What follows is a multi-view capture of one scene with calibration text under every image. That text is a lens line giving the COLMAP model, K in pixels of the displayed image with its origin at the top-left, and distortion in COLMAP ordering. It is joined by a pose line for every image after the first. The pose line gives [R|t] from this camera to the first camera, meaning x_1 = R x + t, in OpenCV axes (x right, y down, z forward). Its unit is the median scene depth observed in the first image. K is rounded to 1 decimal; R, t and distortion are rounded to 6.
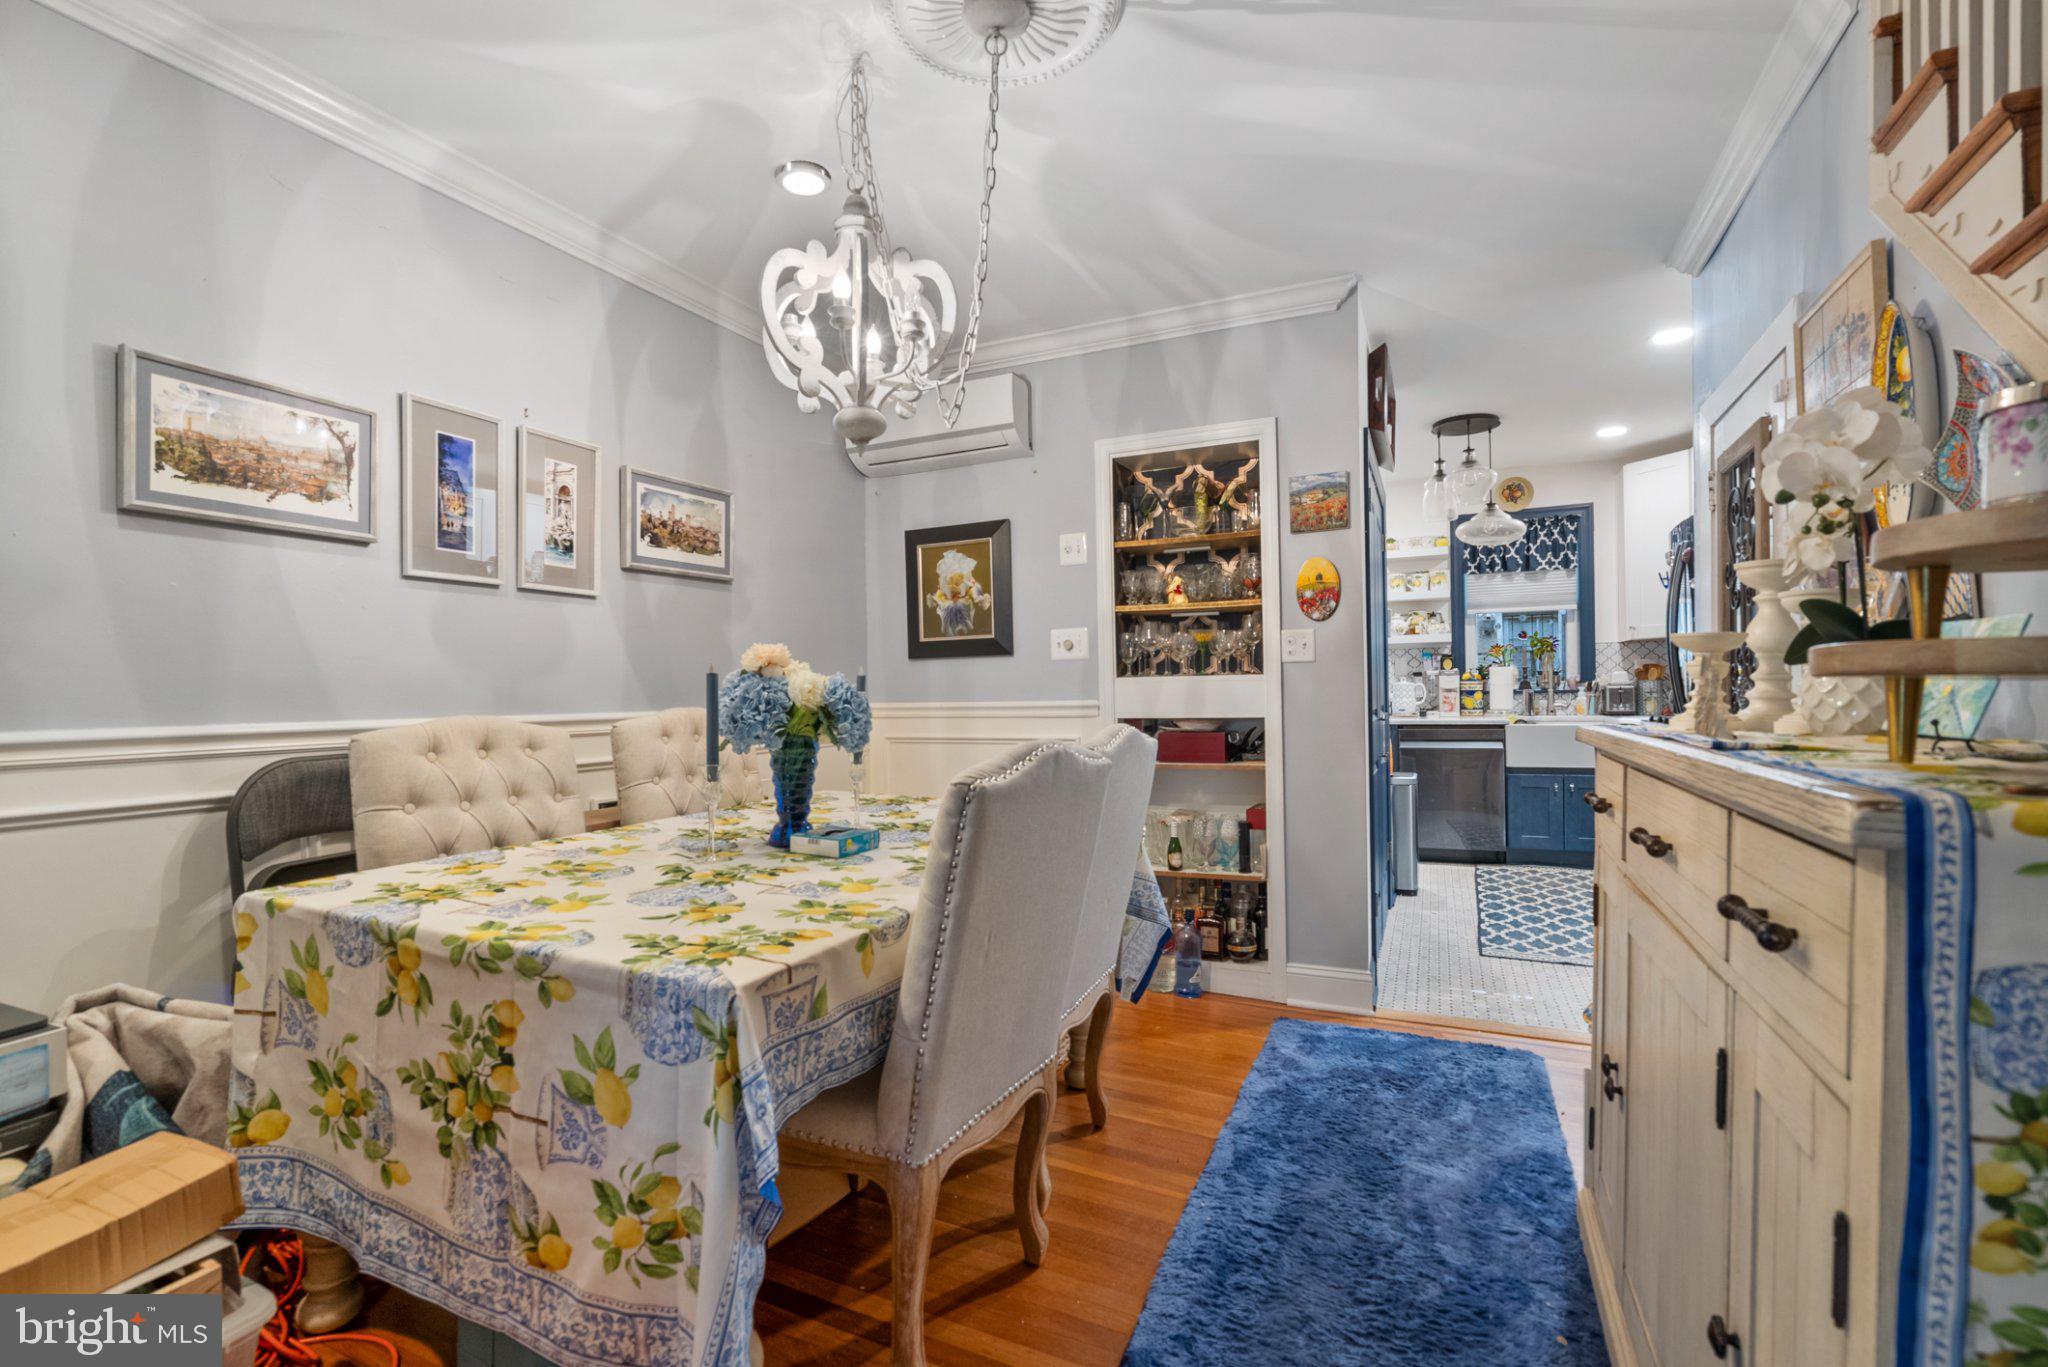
lens RADIAL K [[922.7, 0, 1020.7], [0, 922.7, 689.1], [0, 0, 1]] dist [-0.003332, 0.001367]
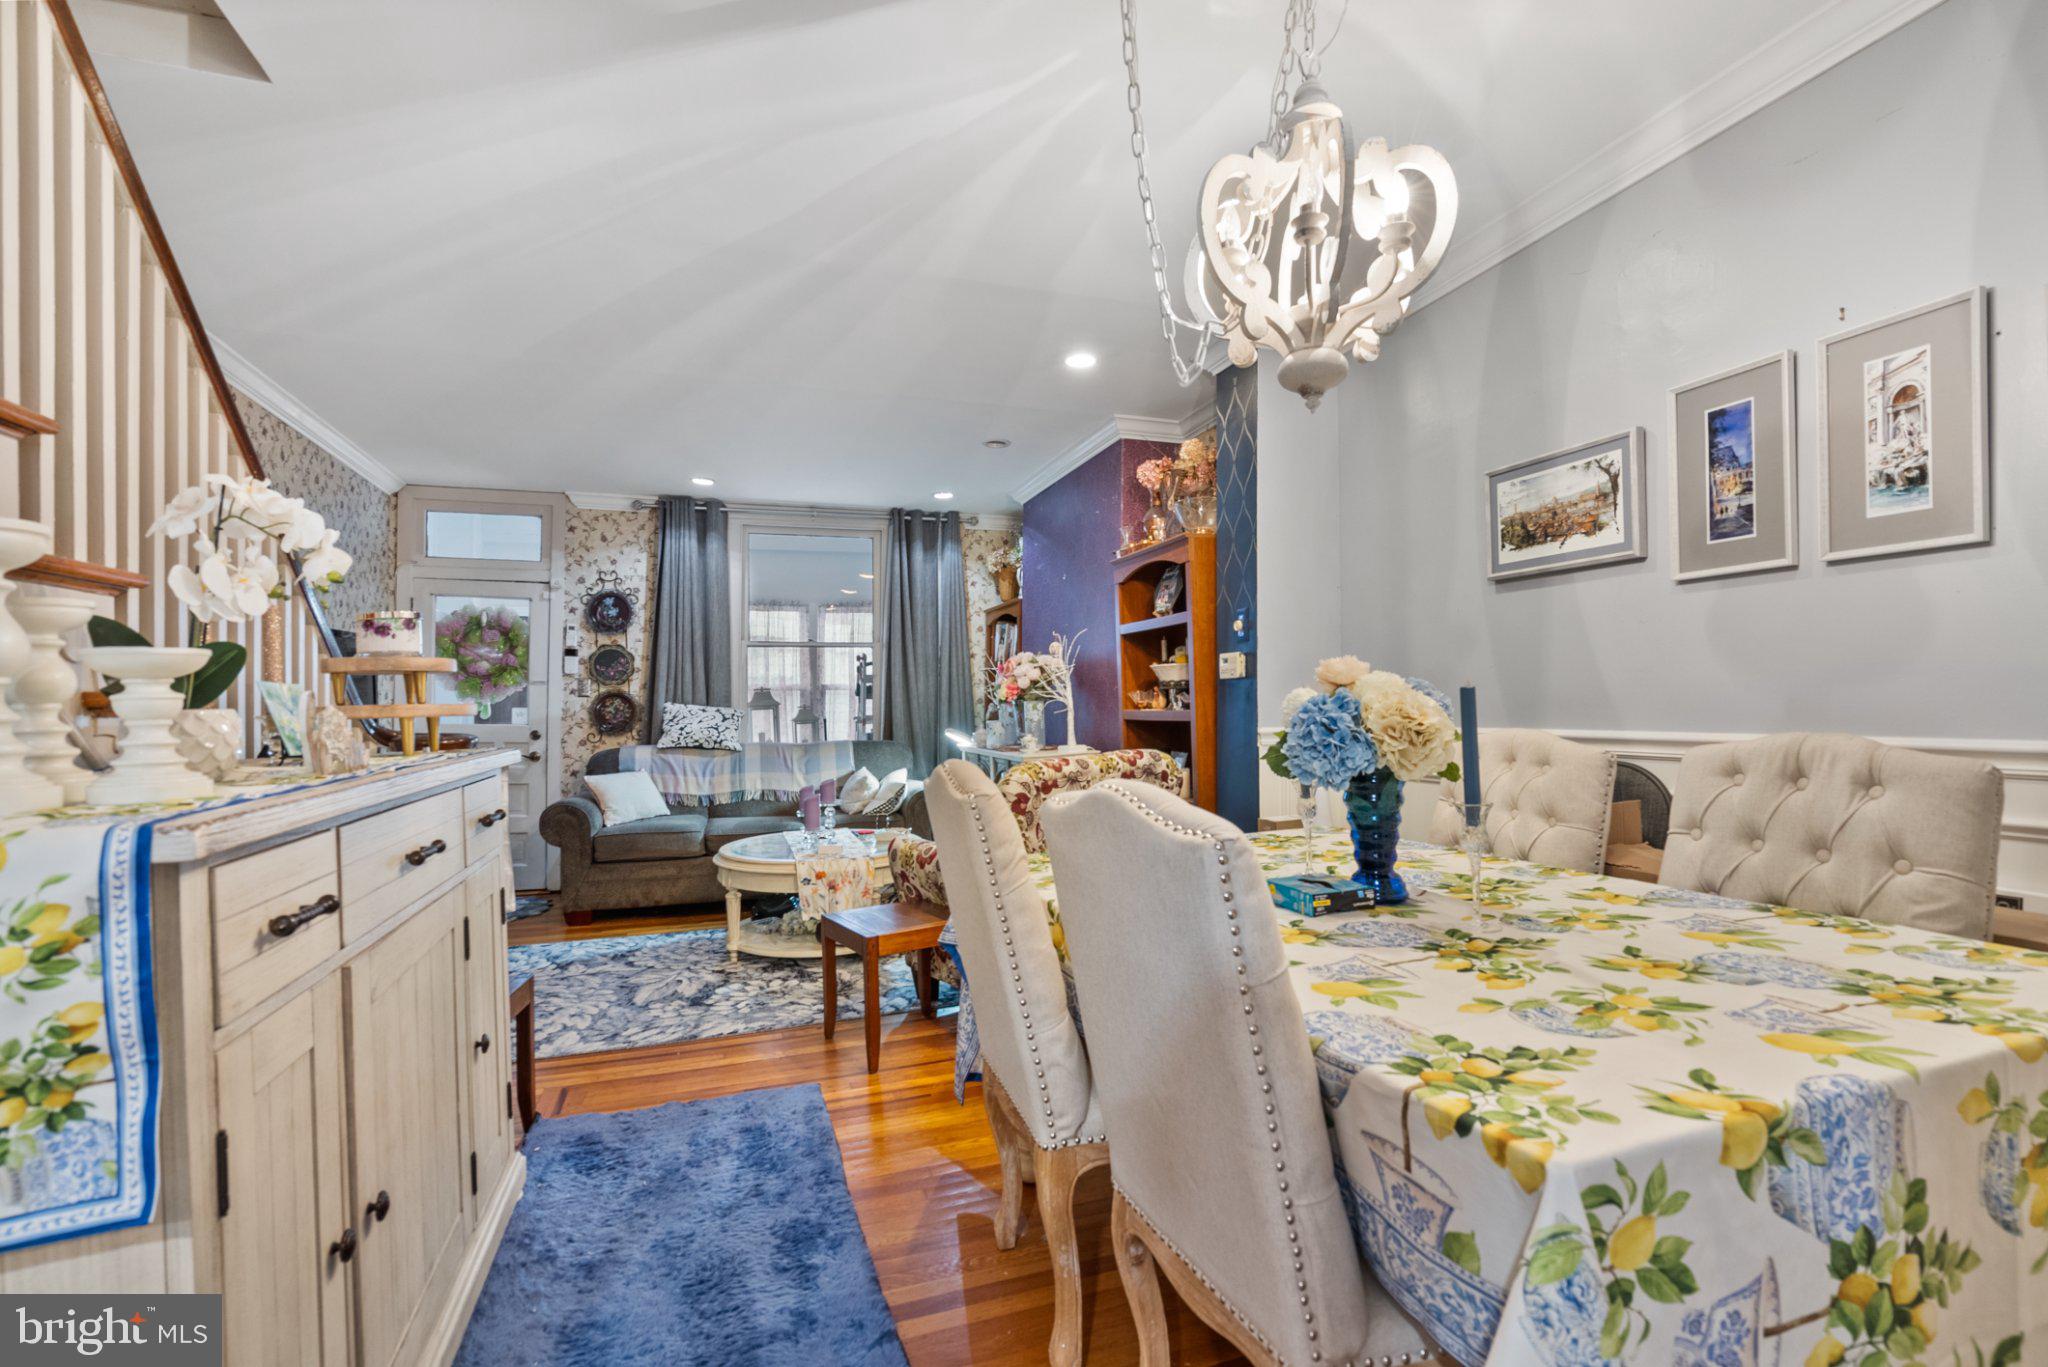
lens RADIAL K [[932.7, 0, 1009.9], [0, 932.7, 698.2], [0, 0, 1]] dist [-0.001364, 0.000314]
pose [[-0.734890, 0.011270, -0.678093, 0.352000], [0.017438, 0.999845, -0.002281, -0.009311], [0.677962, -0.013500, -0.734973, 0.891768]]
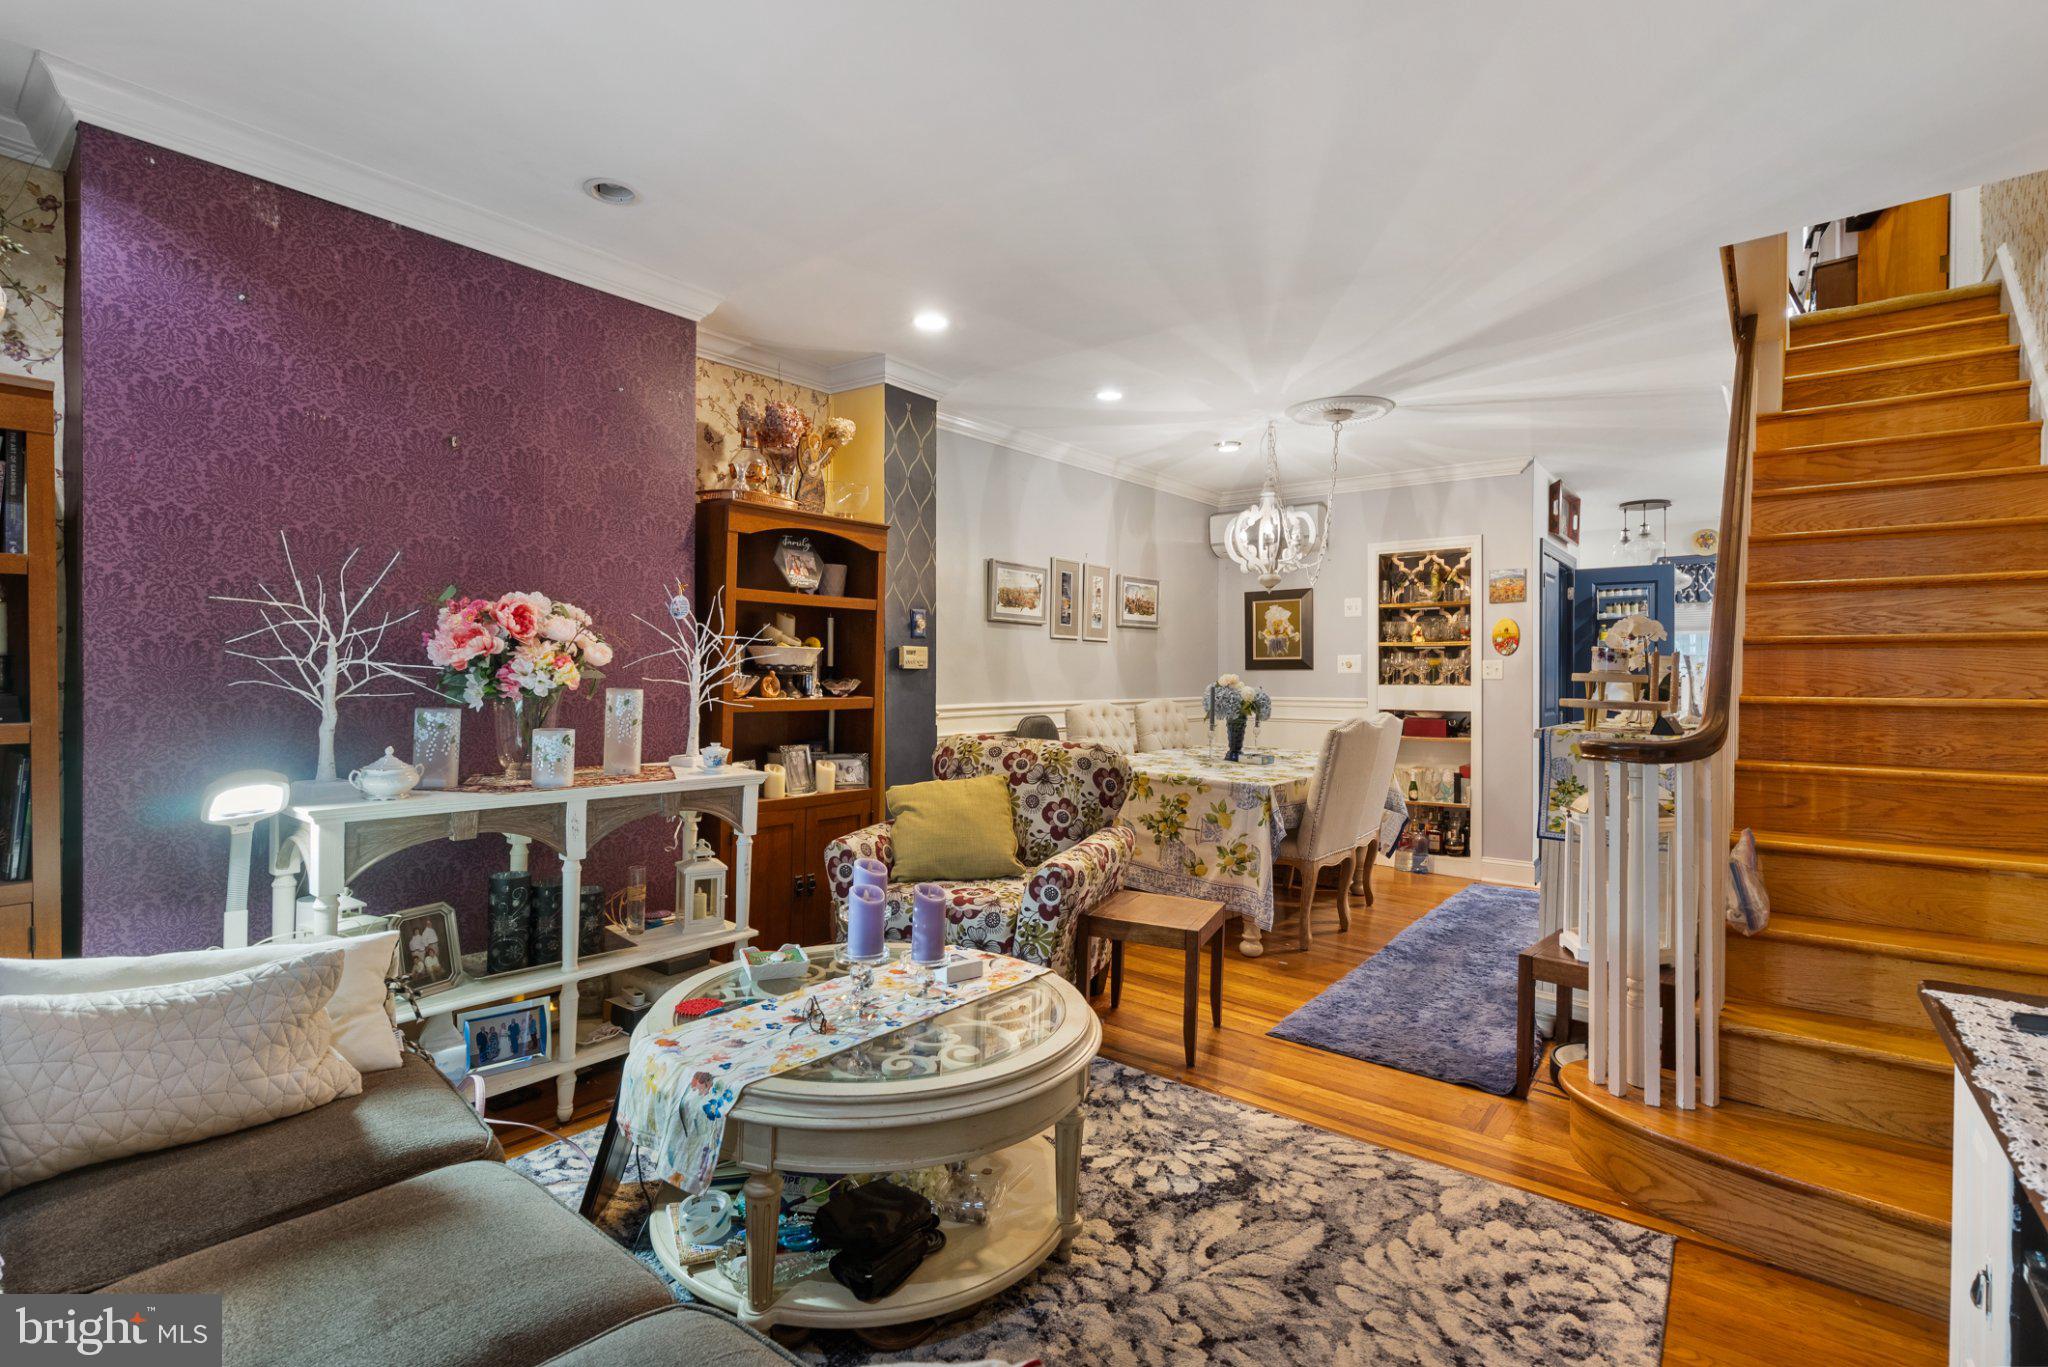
lens RADIAL K [[962.4, 0, 1026.7], [0, 962.4, 670.9], [0, 0, 1]] dist [-0.004317, 0.000266]
pose [[0.973280, 0.020226, -0.228730, -0.133420], [-0.020093, 0.999794, 0.002912, -0.033869], [0.228742, 0.001762, 0.973486, -0.947564]]
